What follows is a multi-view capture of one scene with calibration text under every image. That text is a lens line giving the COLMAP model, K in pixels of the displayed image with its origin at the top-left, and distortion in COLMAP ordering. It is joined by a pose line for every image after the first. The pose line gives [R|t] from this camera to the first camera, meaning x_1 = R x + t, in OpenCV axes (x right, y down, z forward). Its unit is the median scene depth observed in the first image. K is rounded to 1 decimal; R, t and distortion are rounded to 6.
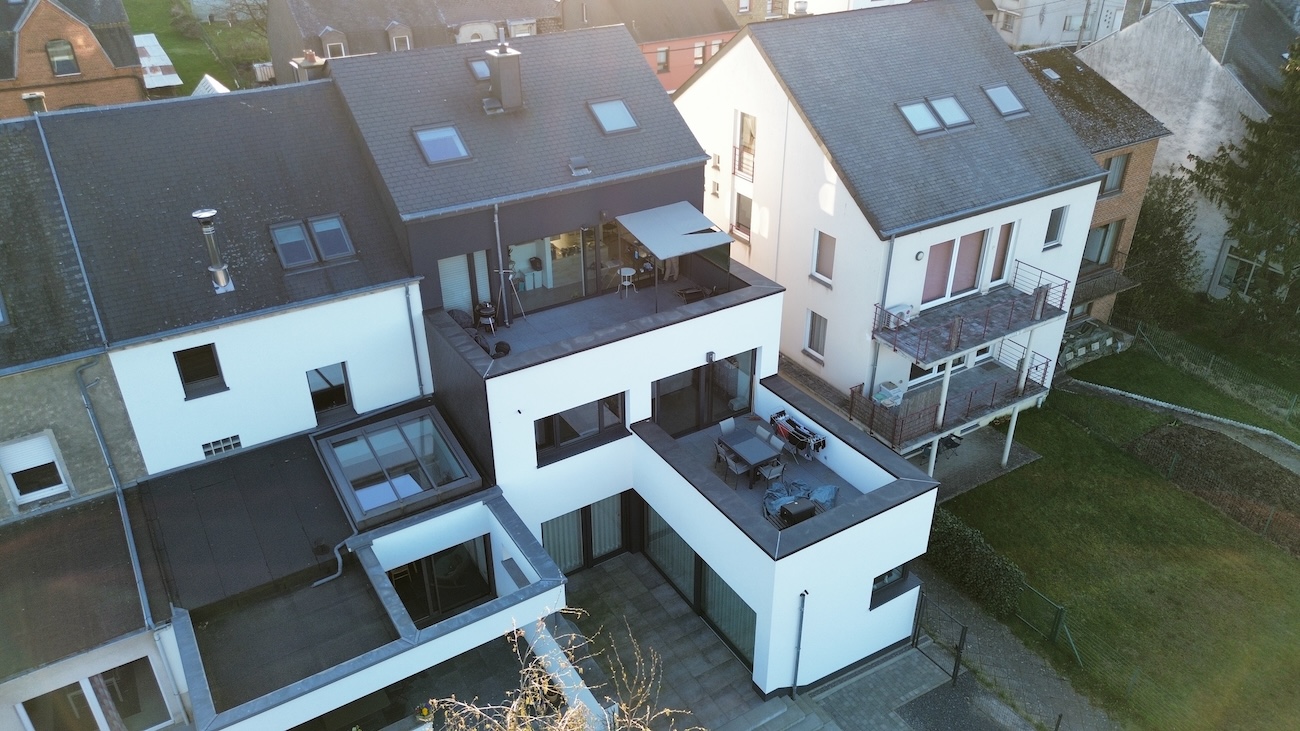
lens RADIAL K [[919.7, 0, 643.5], [0, 919.7, 358.5], [0, 0, 1]] dist [0.006238, -0.003800]
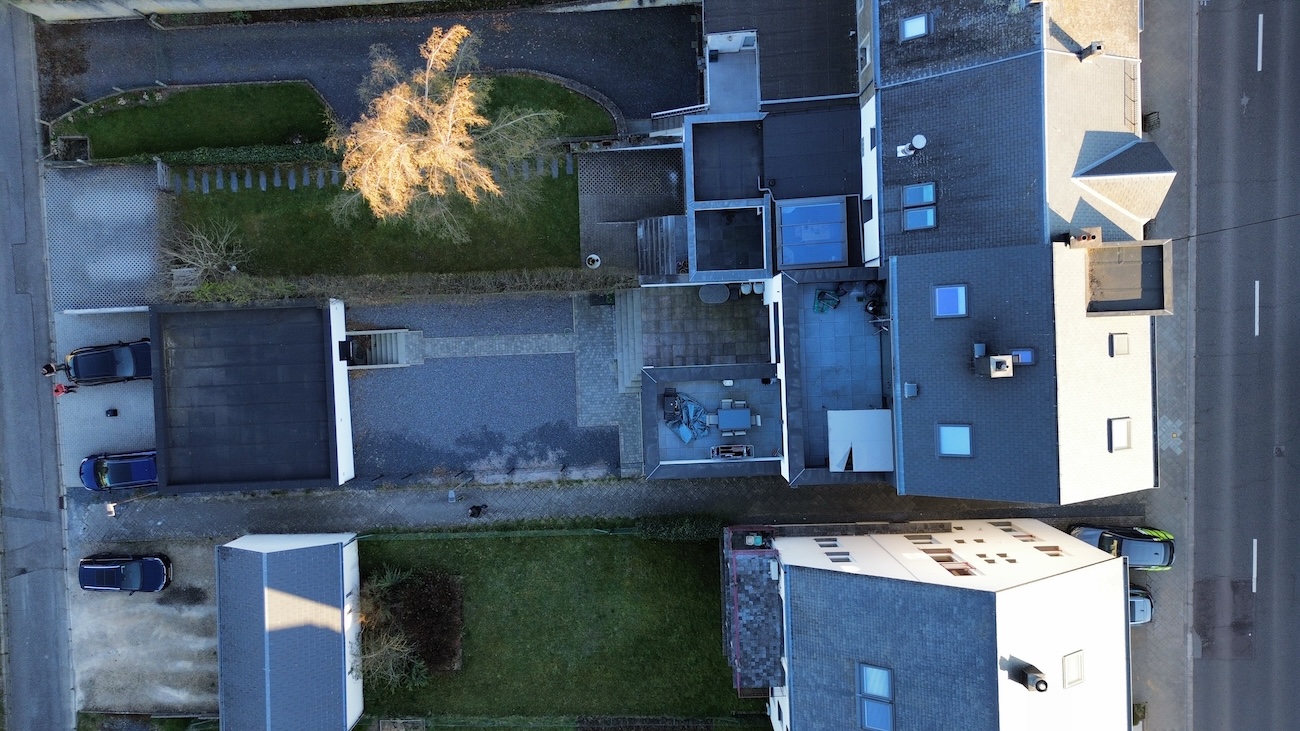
lens RADIAL K [[896.6, 0, 650.0], [0, 896.6, 365.5], [0, 0, 1]] dist [0.004852, -0.000712]
pose [[-0.493385, 0.869132, 0.034371, 0.050867], [-0.419167, -0.272203, 0.866144, -1.329602], [0.762149, 0.412935, 0.498612, -0.006005]]
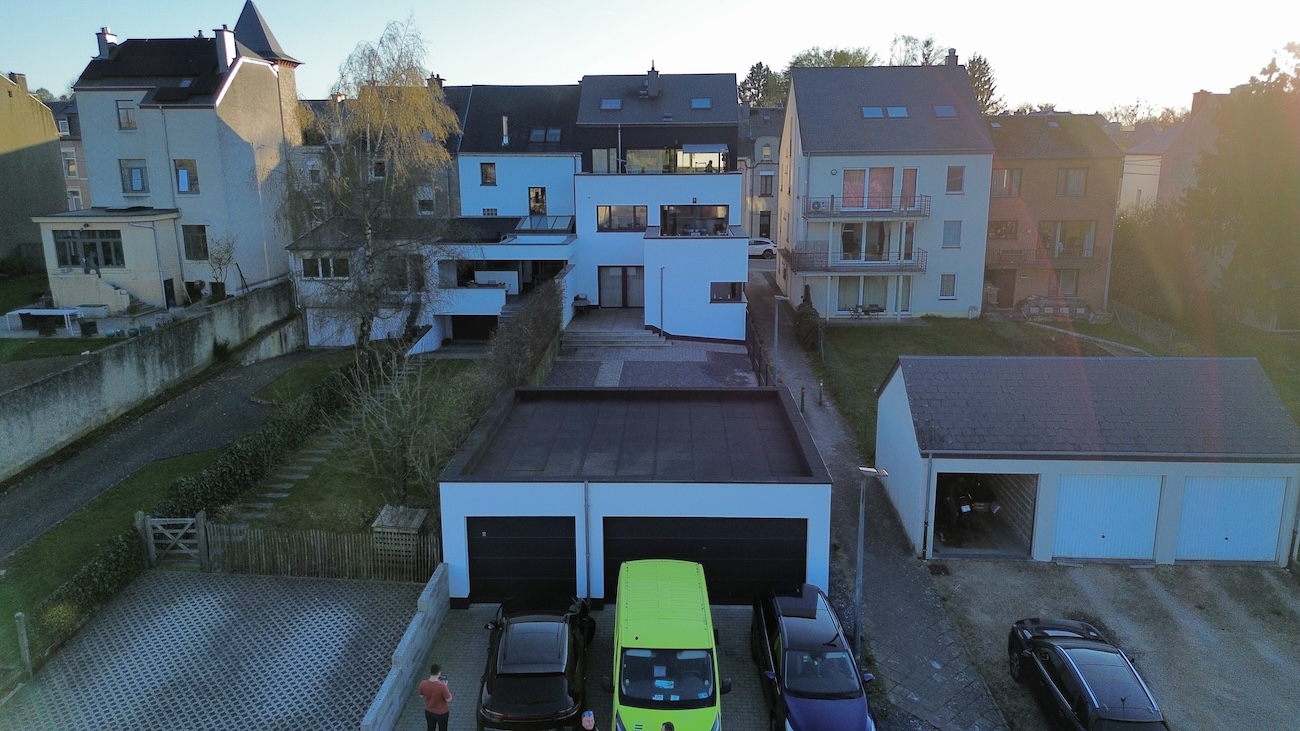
lens RADIAL K [[896.6, 0, 650.0], [0, 896.6, 365.5], [0, 0, 1]] dist [0.004852, -0.000712]
pose [[0.830888, 0.130697, -0.540873, 1.159360], [-0.272280, 0.943200, -0.190360, 0.779864], [0.485272, 0.305437, 0.819280, -0.554367]]
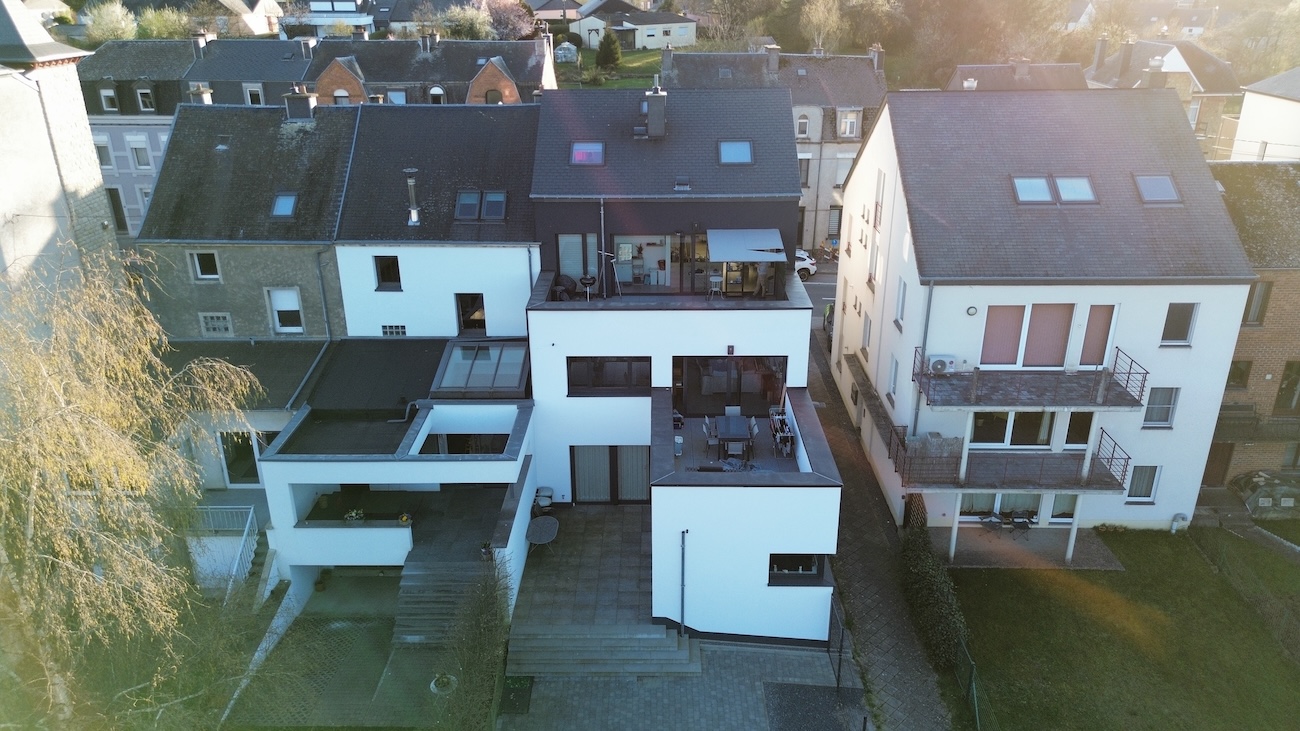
lens RADIAL K [[919.7, 0, 643.5], [0, 919.7, 358.5], [0, 0, 1]] dist [0.006238, -0.003800]
pose [[0.841520, 0.205222, -0.499727, 0.605766], [-0.264663, 0.963034, -0.050195, 0.104790], [0.470953, 0.174499, 0.864727, -0.068324]]
